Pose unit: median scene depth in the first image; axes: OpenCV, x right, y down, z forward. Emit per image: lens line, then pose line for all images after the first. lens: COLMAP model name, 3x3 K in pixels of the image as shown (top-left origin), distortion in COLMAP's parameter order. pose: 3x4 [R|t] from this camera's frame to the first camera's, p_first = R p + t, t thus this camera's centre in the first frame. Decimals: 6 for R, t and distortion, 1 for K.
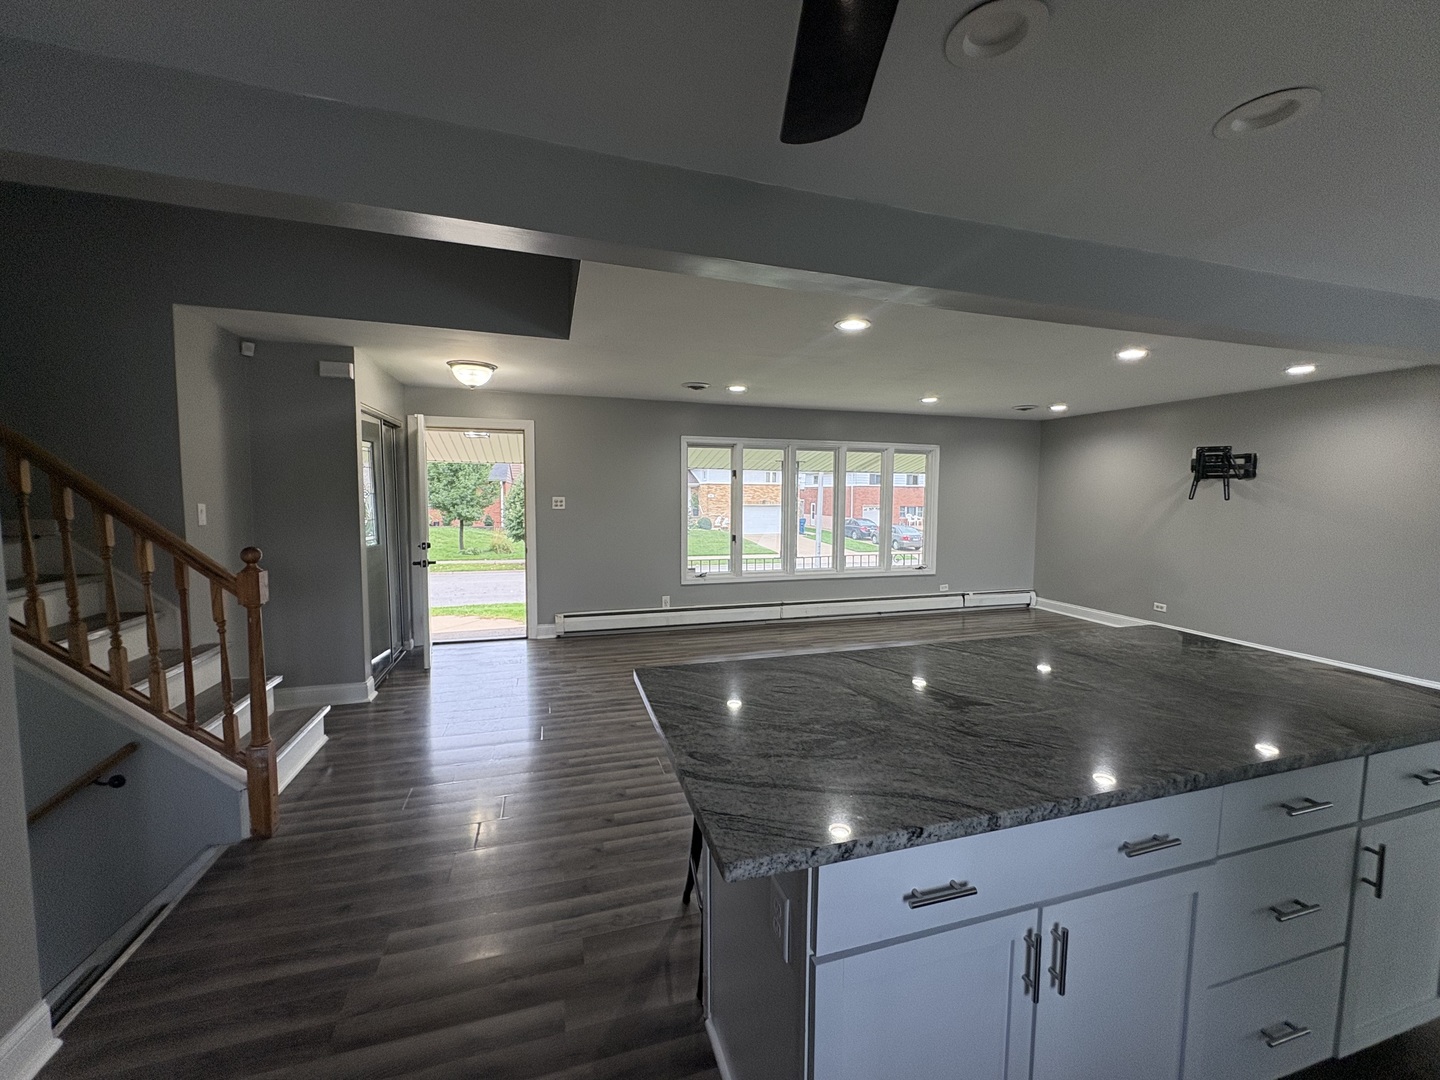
lens RADIAL K [[573.8, 0, 718.0], [0, 573.8, 540.0], [0, 0, 1]] dist [0.000319, 0.000372]
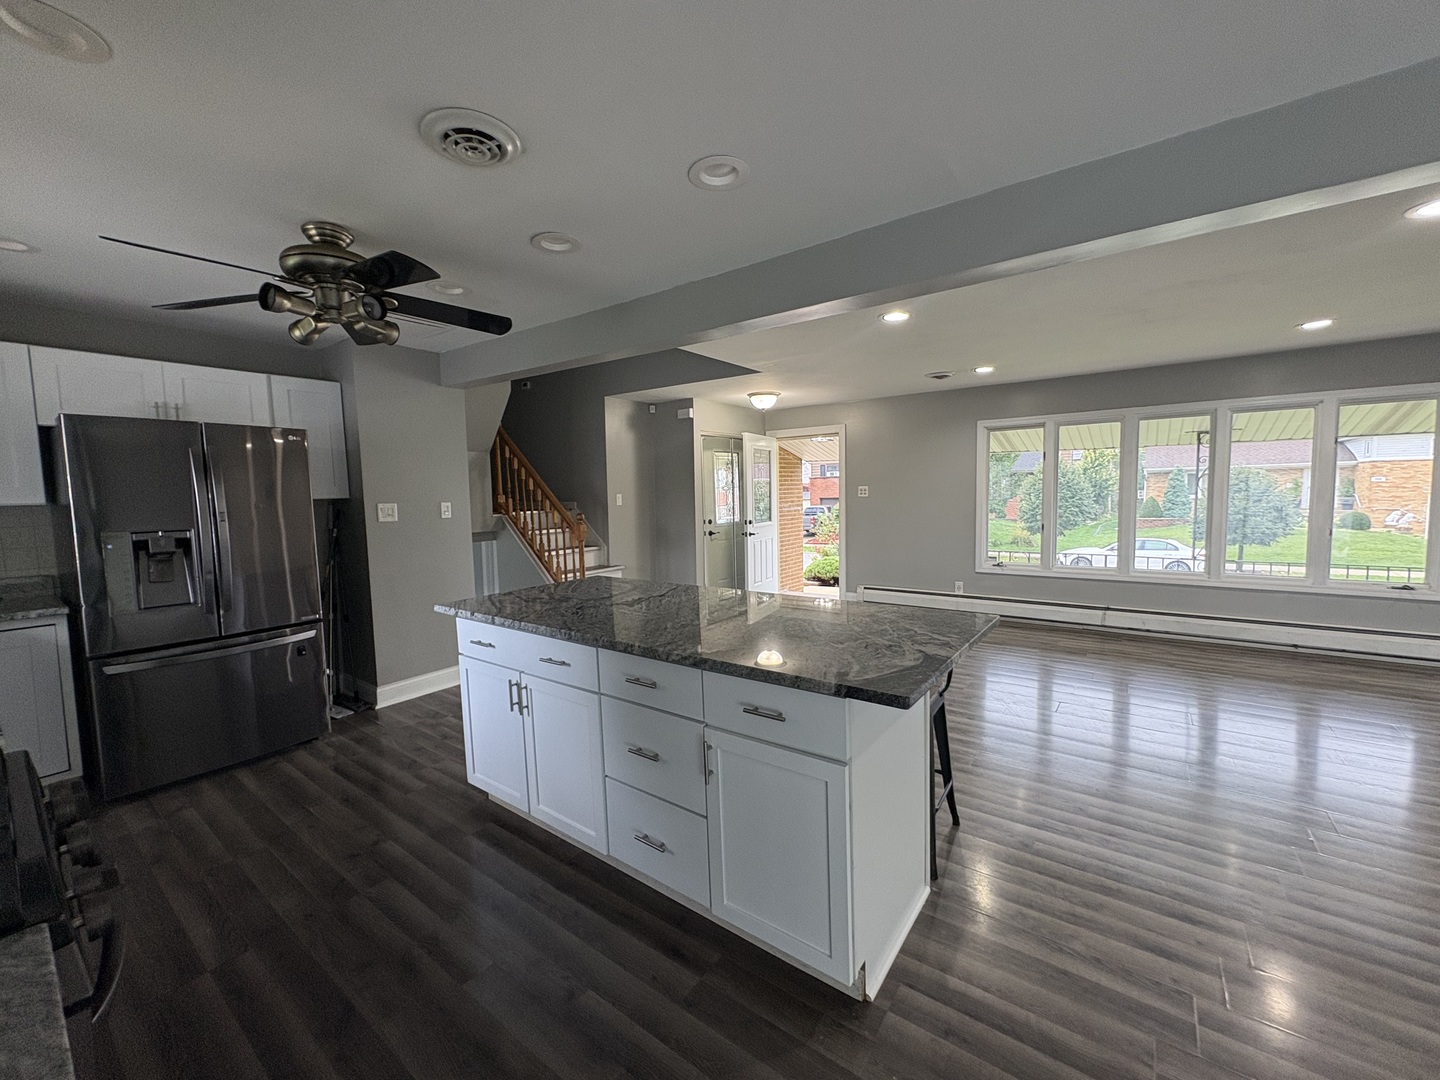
lens RADIAL K [[573.8, 0, 719.2], [0, 573.8, 536.5], [0, 0, 1]] dist [0.000319, 0.000372]
pose [[0.593499, 0.044868, -0.803583, 0.472518], [-0.039972, 0.998856, 0.026249, 0.008724], [0.803842, 0.016543, 0.594613, 0.056415]]
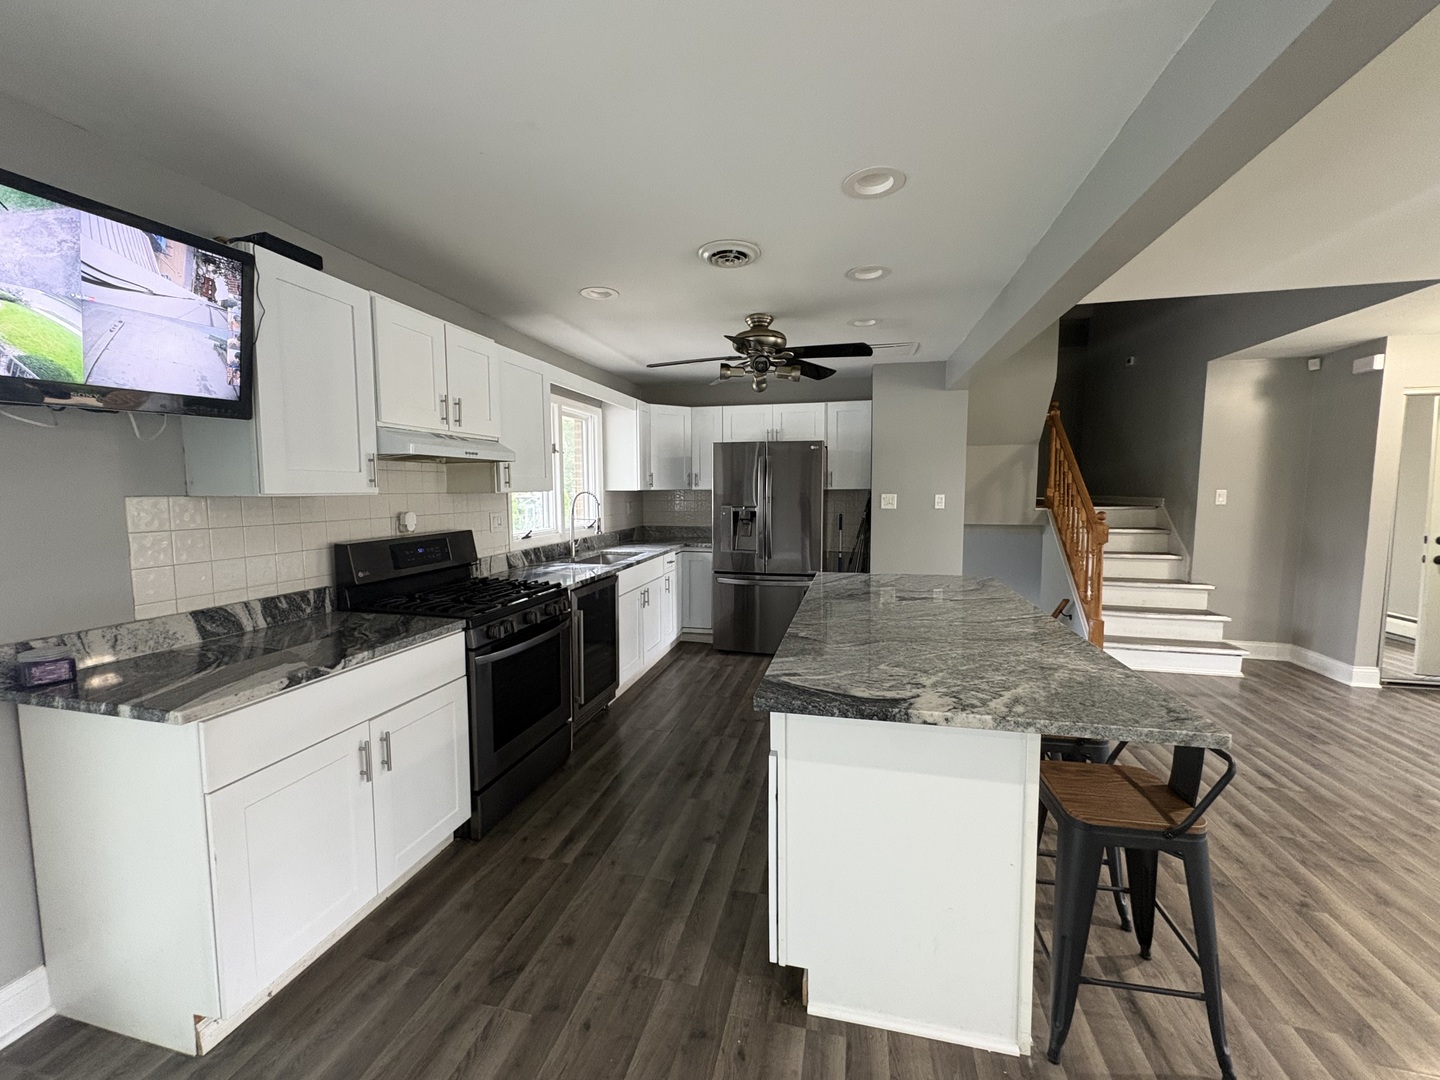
lens RADIAL K [[573.8, 0, 721.3], [0, 573.8, 536.7], [0, 0, 1]] dist [0.000319, 0.000372]
pose [[-0.503032, 0.069964, -0.861431, 0.540785], [-0.069347, 0.990237, 0.120920, -0.017564], [0.861481, 0.120565, -0.493269, 0.334852]]
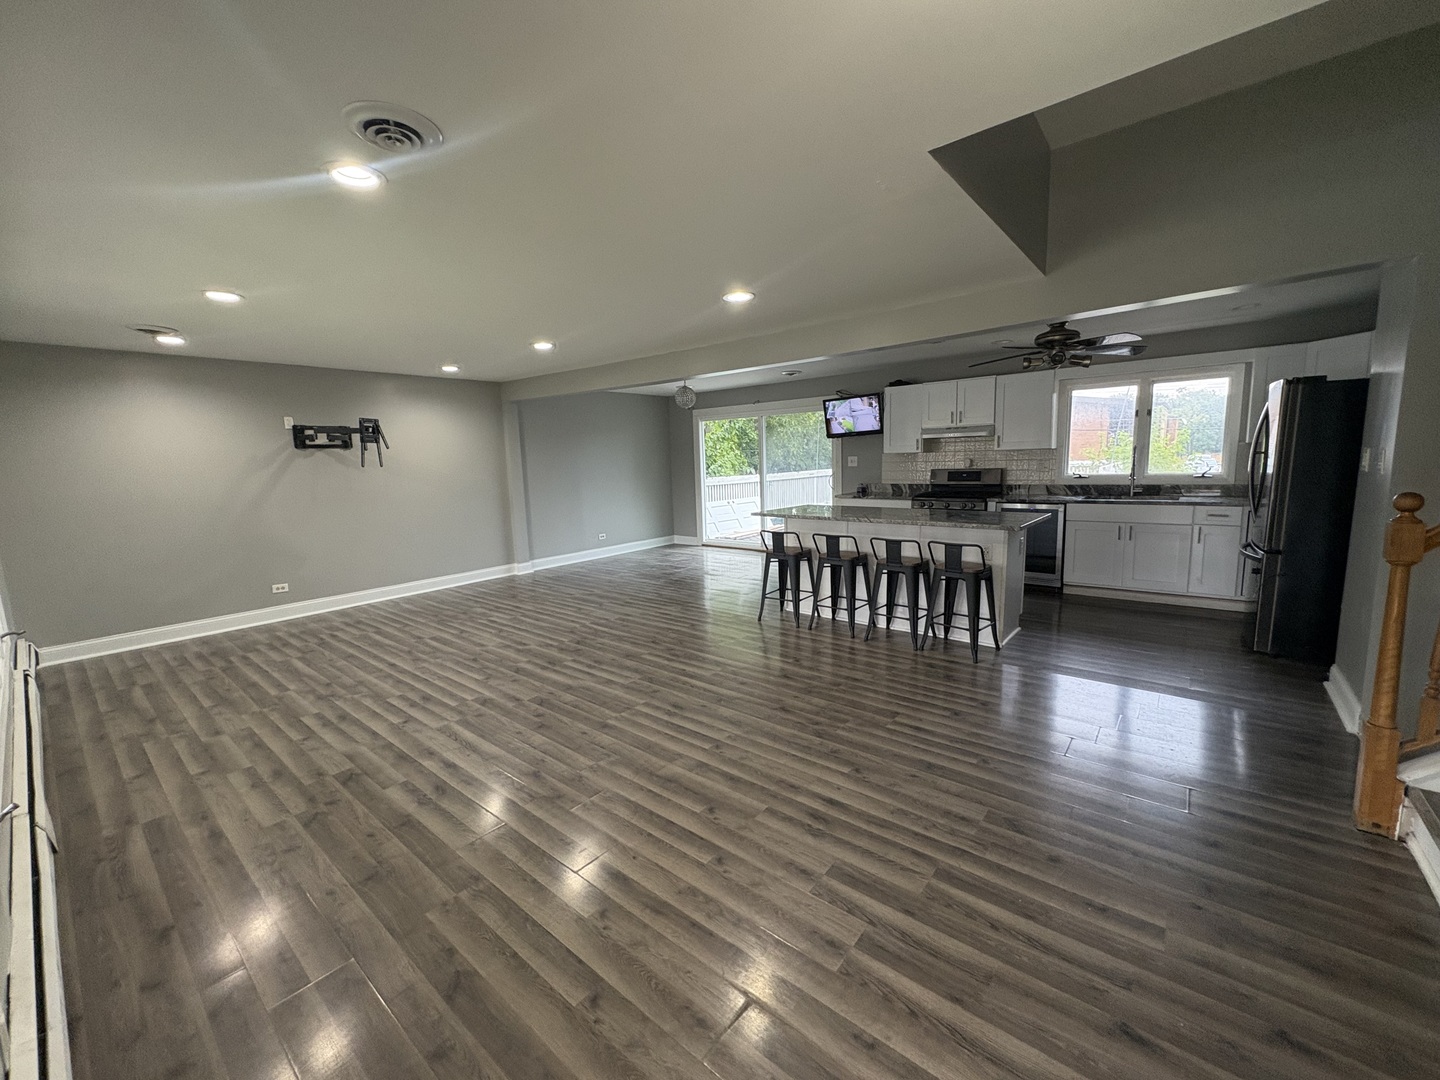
lens RADIAL K [[573.8, 0, 719.5], [0, 573.8, 546.1], [0, 0, 1]] dist [0.000319, 0.000372]
pose [[-0.553730, -0.115424, 0.824658, -0.367529], [0.095773, 0.974946, 0.200768, -0.065839], [-0.827170, 0.190151, -0.528803, 0.880636]]
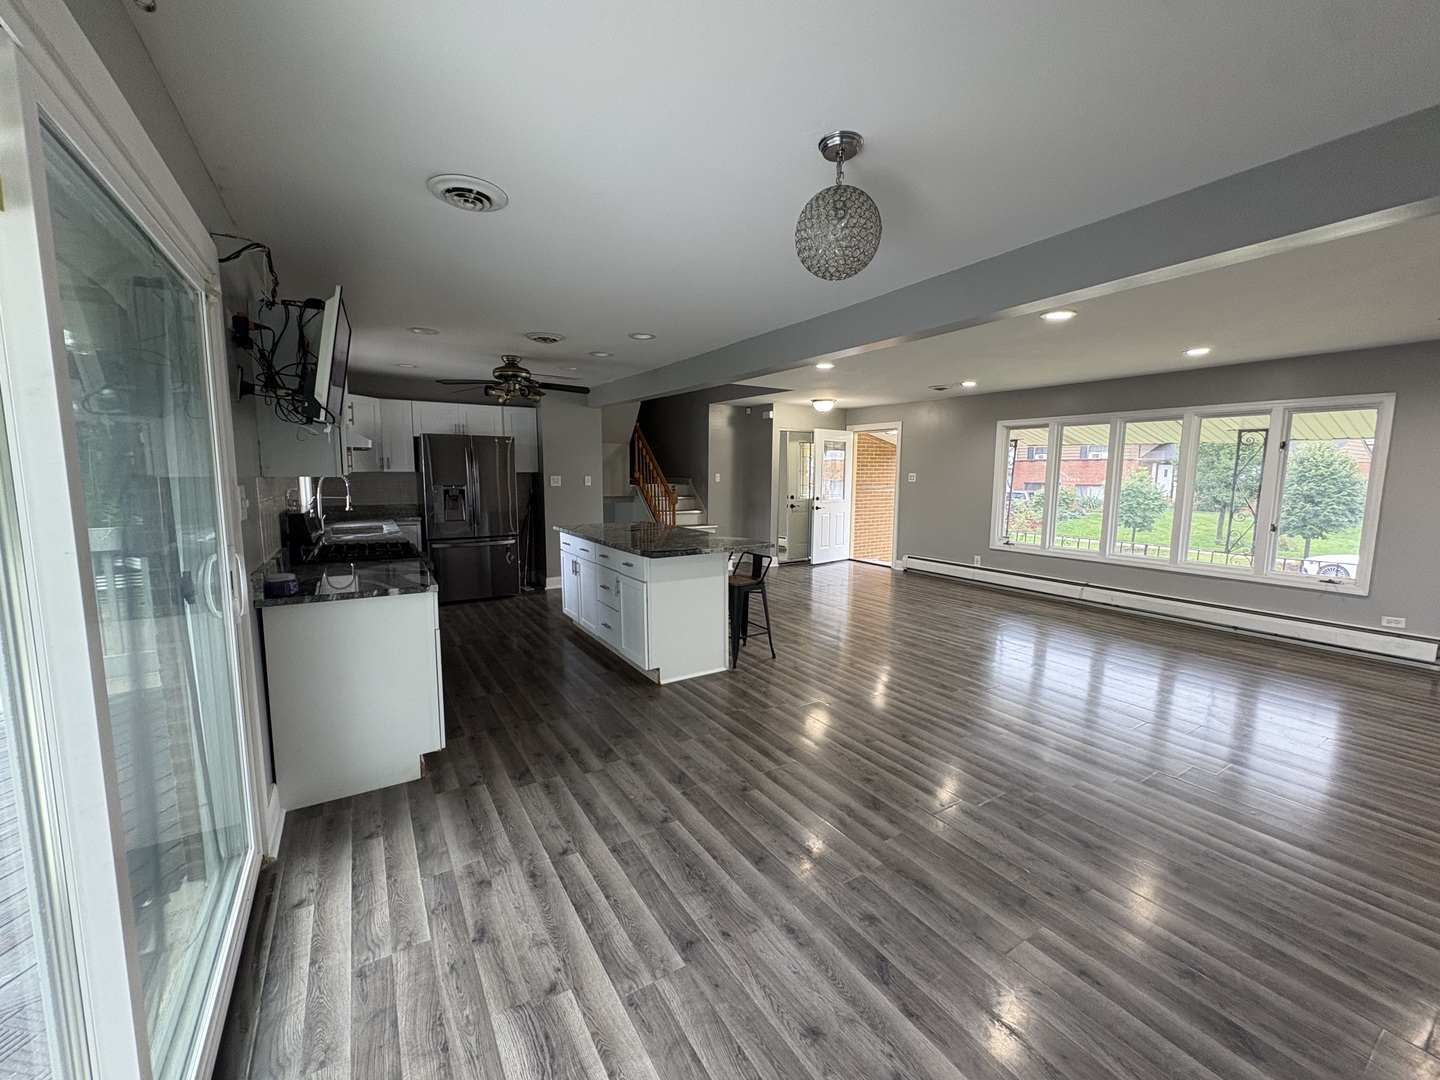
lens RADIAL K [[573.8, 0, 719.8], [0, 573.8, 536.1], [0, 0, 1]] dist [0.000319, 0.000372]
pose [[0.266369, 0.105900, -0.958036, 0.926553], [-0.082314, 0.992814, 0.086858, -0.003632], [0.960350, 0.055724, 0.273172, 0.146689]]
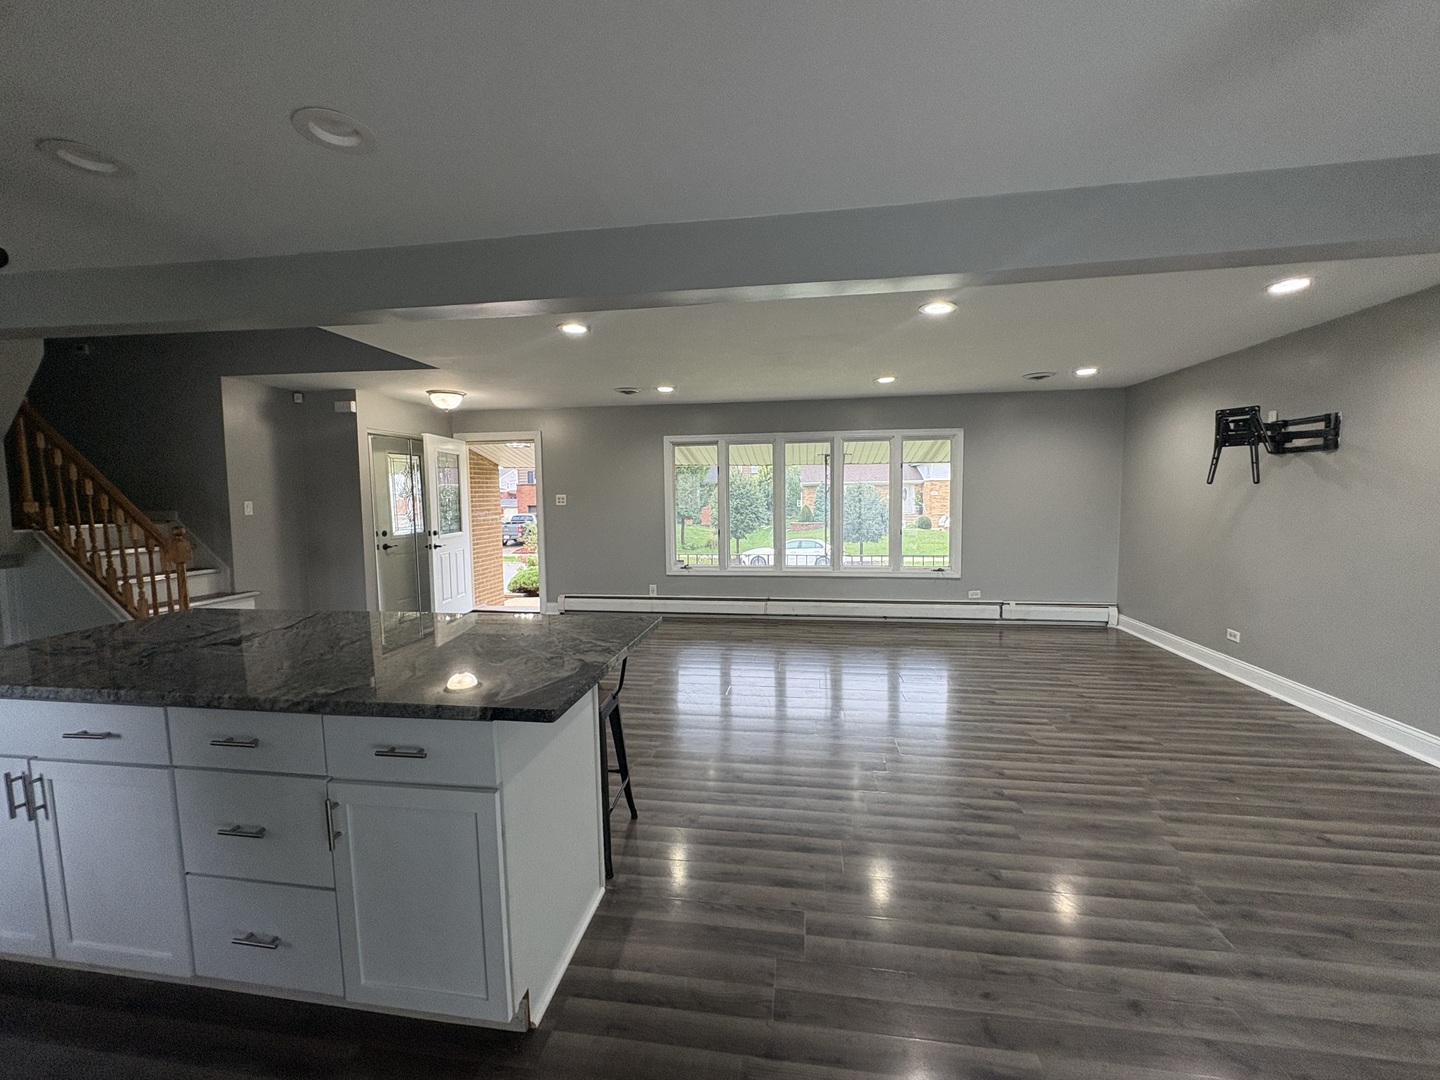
lens RADIAL K [[573.8, 0, 718.7], [0, 573.8, 537.2], [0, 0, 1]] dist [0.000319, 0.000372]
pose [[0.902401, 0.016334, -0.430587, 0.491501], [-0.018151, 0.999835, -0.000112, 0.006013], [0.430514, 0.007917, 0.902549, 0.074703]]
